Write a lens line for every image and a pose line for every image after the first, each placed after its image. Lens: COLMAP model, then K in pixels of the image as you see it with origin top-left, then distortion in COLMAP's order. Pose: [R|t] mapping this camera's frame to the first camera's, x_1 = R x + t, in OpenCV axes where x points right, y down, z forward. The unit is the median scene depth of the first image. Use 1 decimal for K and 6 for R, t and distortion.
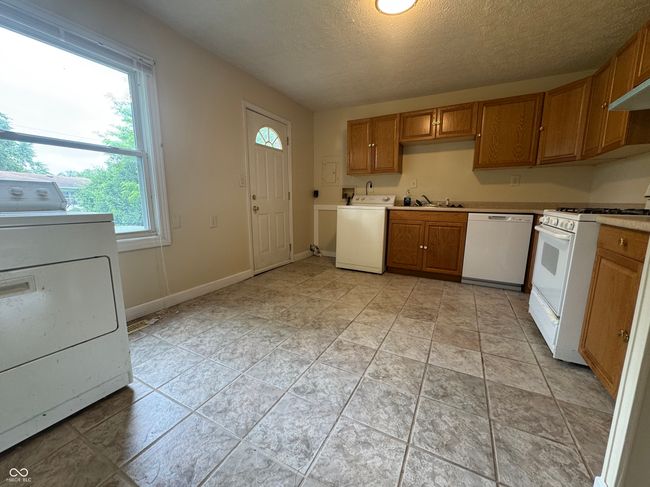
lens RADIAL K [[262.5, 0, 323.1], [0, 262.5, 242.8], [0, 0, 1]] dist [-0.003997, 0.000917]
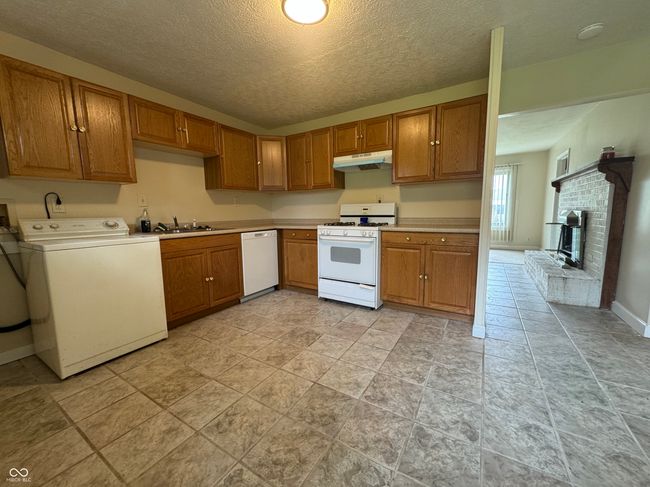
lens RADIAL K [[262.5, 0, 323.9], [0, 262.5, 243.2], [0, 0, 1]] dist [-0.003997, 0.000917]
pose [[0.053424, -0.130862, 0.989960, -0.553515], [0.177623, 0.976812, 0.119538, -0.177835], [-0.982647, 0.169453, 0.075430, 0.779011]]
